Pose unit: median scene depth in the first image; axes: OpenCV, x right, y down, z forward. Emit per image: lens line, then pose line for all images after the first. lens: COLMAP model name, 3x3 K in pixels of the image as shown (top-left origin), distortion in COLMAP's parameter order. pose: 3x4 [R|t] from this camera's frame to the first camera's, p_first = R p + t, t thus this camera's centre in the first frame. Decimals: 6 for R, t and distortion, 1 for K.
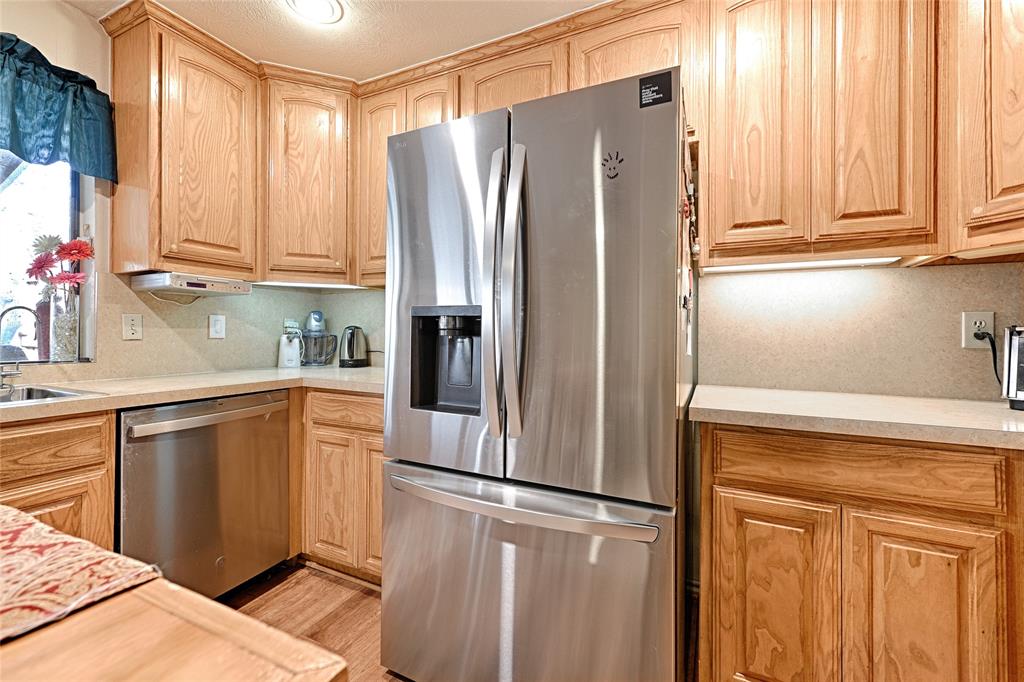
lens RADIAL K [[442.9, 0, 514.2], [0, 442.9, 330.0], [0, 0, 1]] dist [0.002500, 0.000275]
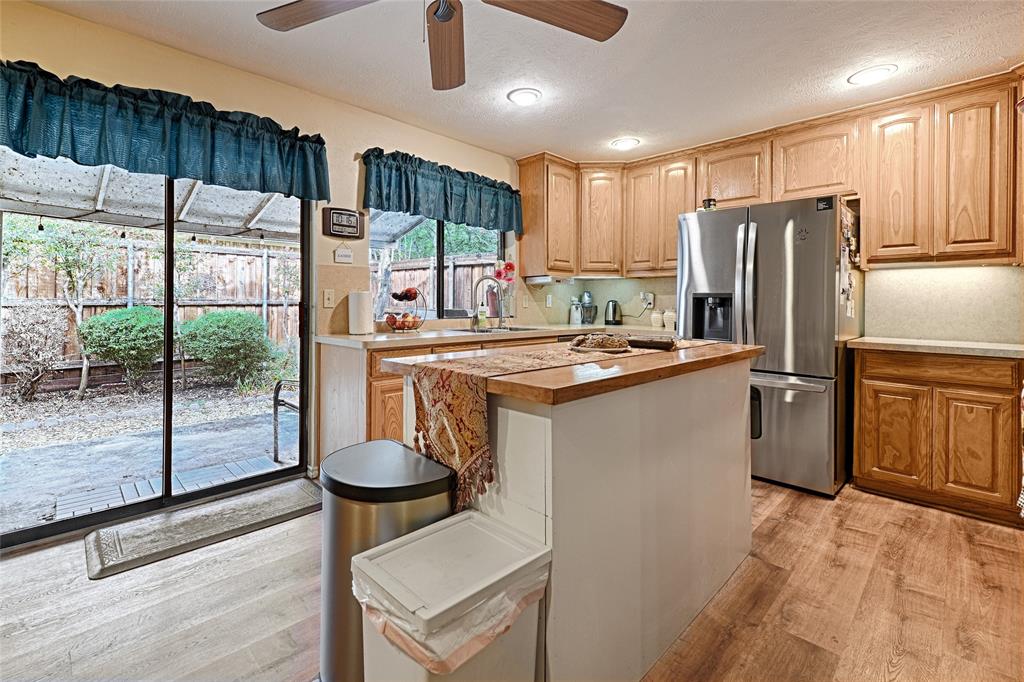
lens RADIAL K [[481.2, 0, 451.2], [0, 481.2, 302.1], [0, 0, 1]] dist [0.001549, -0.000145]
pose [[0.921050, 0.000227, -0.389445, -0.419351], [0.002007, 0.999984, 0.005330, -0.023827], [0.389440, -0.005691, 0.921034, -1.735056]]
